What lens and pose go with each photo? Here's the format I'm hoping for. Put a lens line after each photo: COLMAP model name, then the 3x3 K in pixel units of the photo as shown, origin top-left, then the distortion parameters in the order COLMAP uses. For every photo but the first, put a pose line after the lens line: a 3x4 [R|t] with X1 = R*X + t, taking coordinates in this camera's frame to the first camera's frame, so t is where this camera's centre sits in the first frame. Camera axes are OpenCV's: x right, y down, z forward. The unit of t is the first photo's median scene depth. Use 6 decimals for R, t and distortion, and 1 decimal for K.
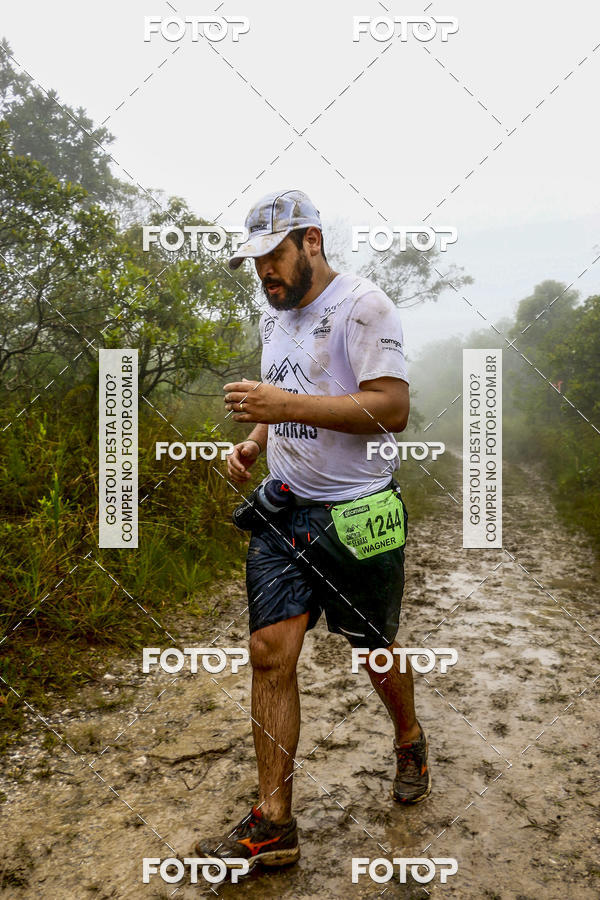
lens RADIAL K [[809.3, 0, 299.9], [0, 809.3, 460.6], [0, 0, 1]] dist [-0.152955, 0.196322]
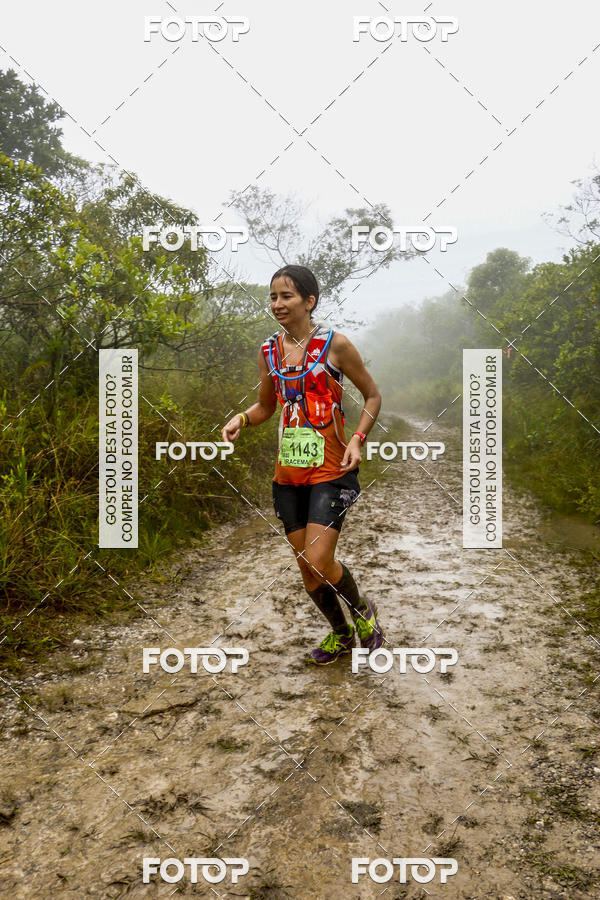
lens RADIAL K [[812.2, 0, 300.1], [0, 812.2, 454.5], [0, 0, 1]] dist [-0.154885, 0.196545]
pose [[0.998298, -0.023282, 0.053466, 0.002080], [0.021702, 0.999316, 0.029938, -0.000620], [-0.054126, -0.028726, 0.998121, -0.059726]]
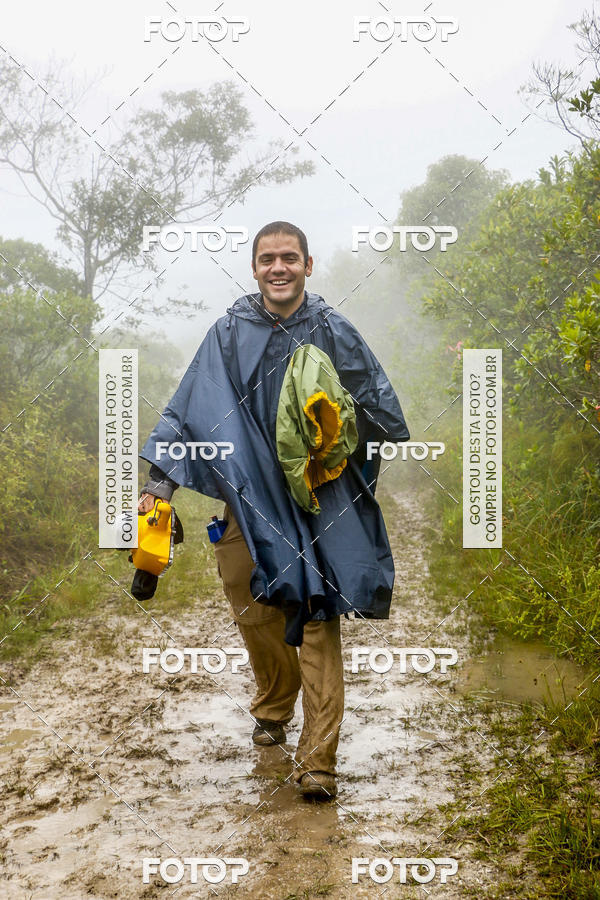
lens RADIAL K [[1530.6, 0, 302.2], [0, 1530.6, 448.9], [0, 0, 1]] dist [0.033407, 0.934856]
pose [[0.984980, -0.063446, 0.160590, 0.136670], [0.068573, 0.997292, -0.026580, -0.008579], [-0.158469, 0.037193, 0.986663, -0.176078]]
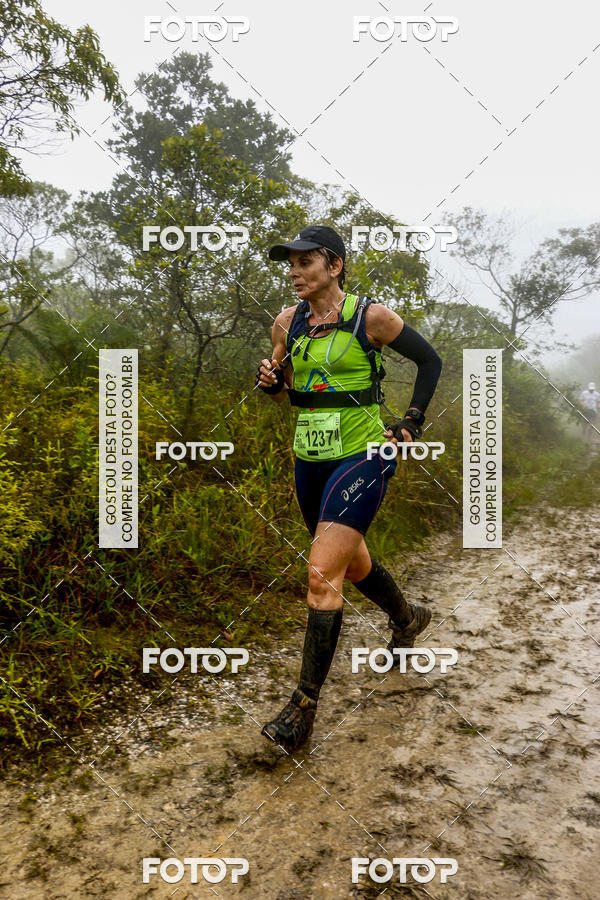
lens RADIAL K [[813.9, 0, 303.5], [0, 813.9, 451.0], [0, 0, 1]] dist [-0.155602, 0.198433]
pose [[0.984169, 0.026025, -0.175311, -0.064995], [-0.026630, 0.999645, -0.001099, 0.029336], [0.175220, 0.005751, 0.984513, -0.115729]]
